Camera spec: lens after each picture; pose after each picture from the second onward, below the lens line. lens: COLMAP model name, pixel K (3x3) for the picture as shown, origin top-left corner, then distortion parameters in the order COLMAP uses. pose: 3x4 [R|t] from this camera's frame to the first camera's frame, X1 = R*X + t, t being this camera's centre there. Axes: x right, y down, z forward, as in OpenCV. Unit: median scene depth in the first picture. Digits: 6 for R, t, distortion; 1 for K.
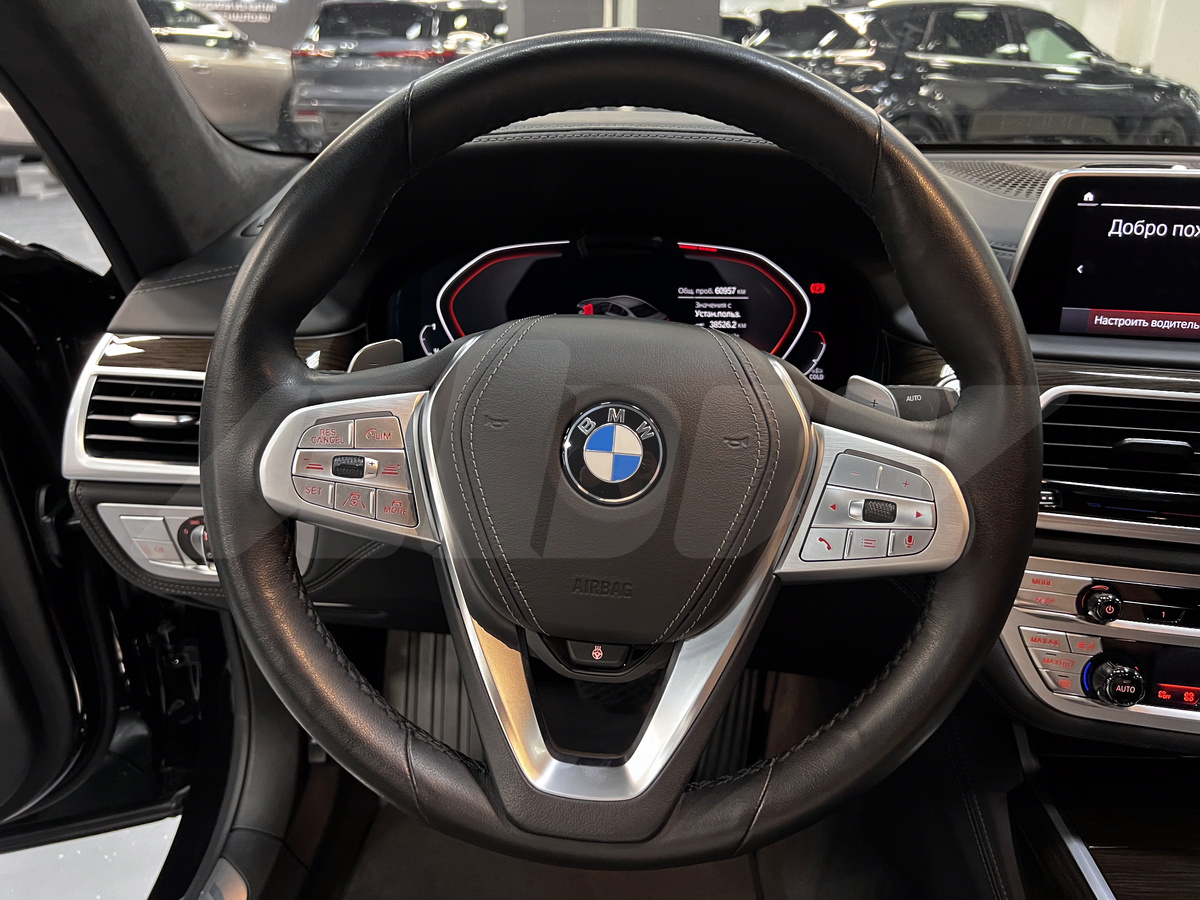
lens RADIAL K [[901.9, 0, 605.6], [0, 901.9, 450.6], [0, 0, 1]] dist [0.072861, -0.087760]
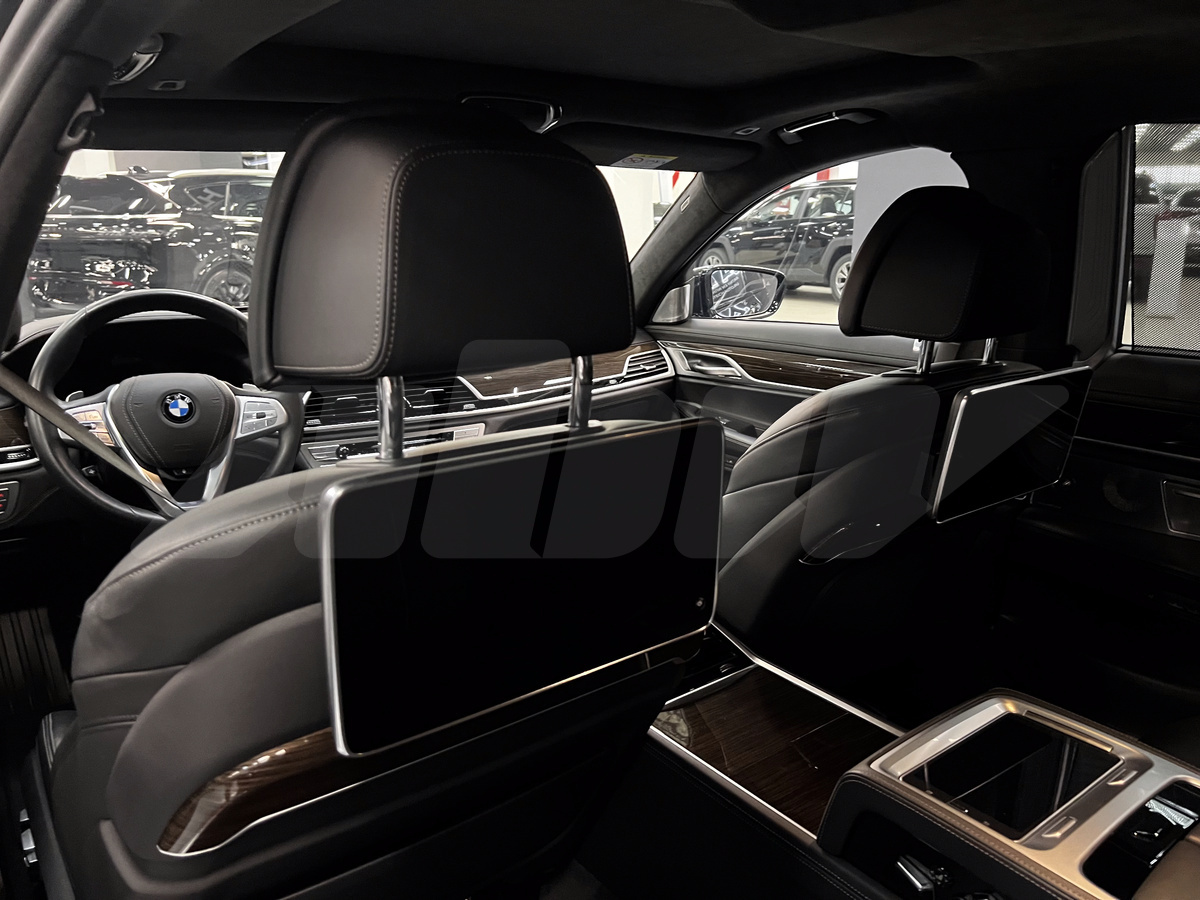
lens RADIAL K [[901.9, 0, 605.6], [0, 901.9, 450.6], [0, 0, 1]] dist [0.072861, -0.087760]
pose [[0.769982, -0.167175, 0.615776, -0.546639], [0.252154, 0.966236, -0.052979, 0.453876], [-0.586128, 0.196063, 0.786139, -1.596596]]
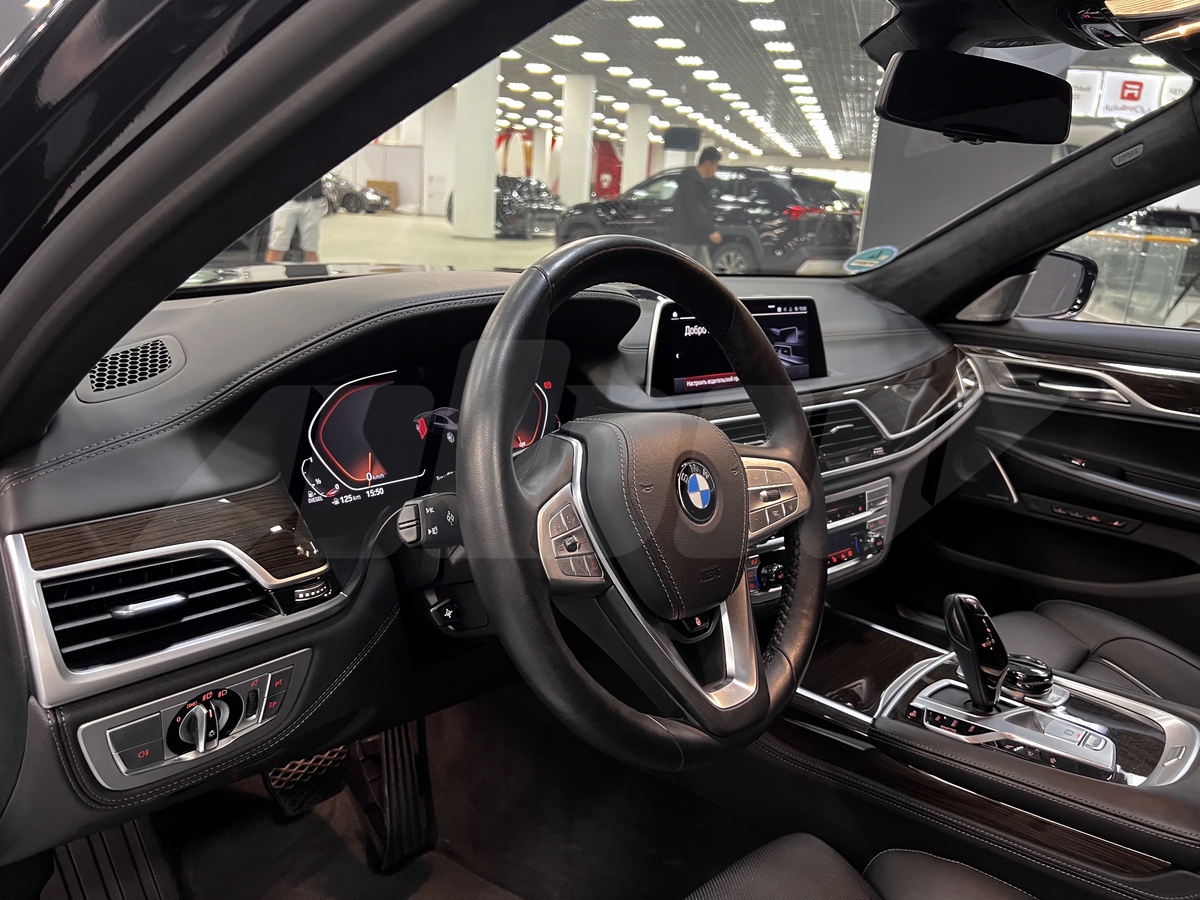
lens RADIAL K [[901.9, 0, 605.6], [0, 901.9, 450.6], [0, 0, 1]] dist [0.072861, -0.087760]
pose [[0.629068, -0.171771, 0.758135, -0.796757], [0.240351, 0.970471, 0.020447, -0.085687], [-0.739260, 0.169356, 0.651777, 0.030422]]
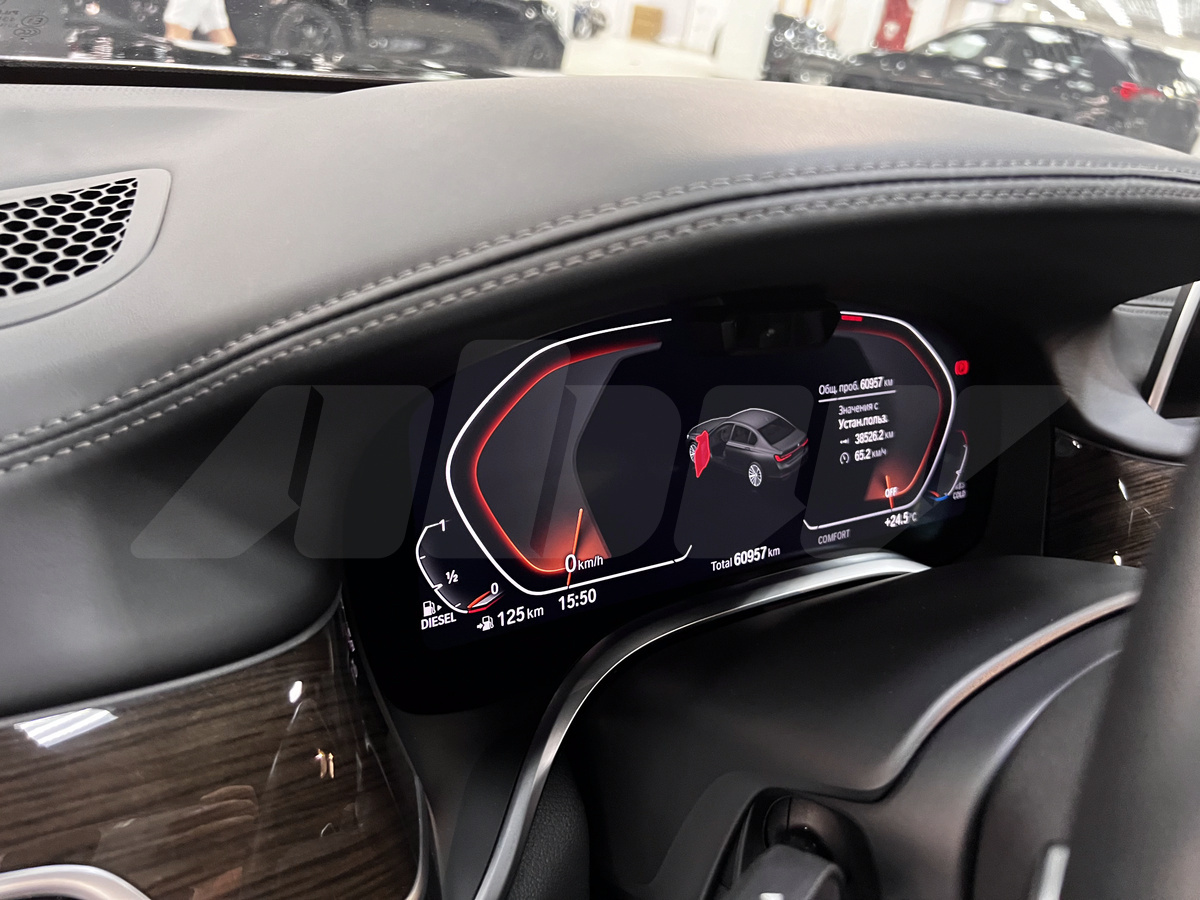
lens RADIAL K [[901.9, 0, 605.6], [0, 901.9, 450.6], [0, 0, 1]] dist [0.072861, -0.087760]
pose [[0.806466, -0.142071, 0.573958, -0.379903], [0.078944, 0.987885, 0.133606, -0.228546], [-0.585986, -0.062439, 0.807912, 0.599040]]
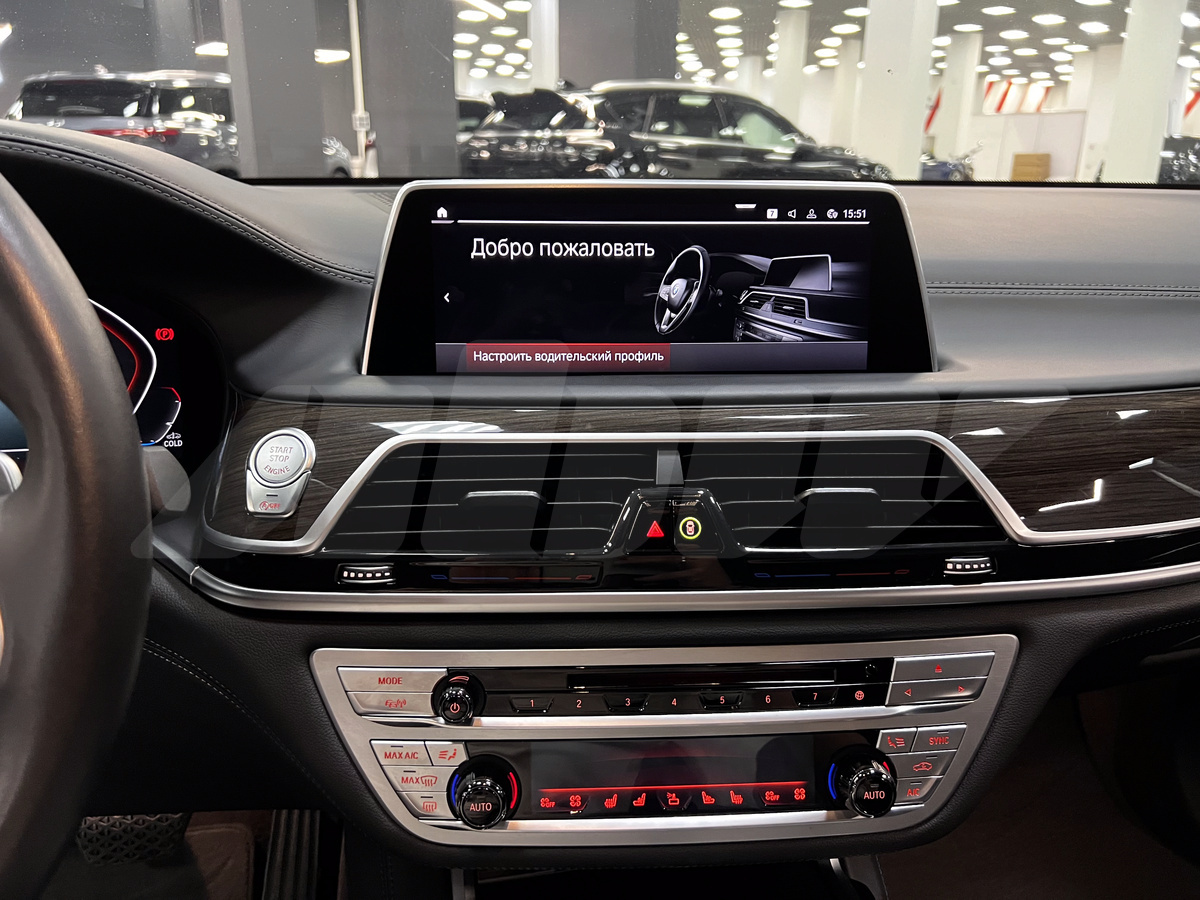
lens RADIAL K [[912.8, 0, 596.8], [0, 912.8, 456.2], [0, 0, 1]] dist [0.002580, -0.002444]
pose [[0.974661, -0.070171, 0.212395, 0.424874], [0.086116, 0.994045, -0.066766, 0.014925], [-0.206445, 0.083365, 0.974900, 0.144620]]
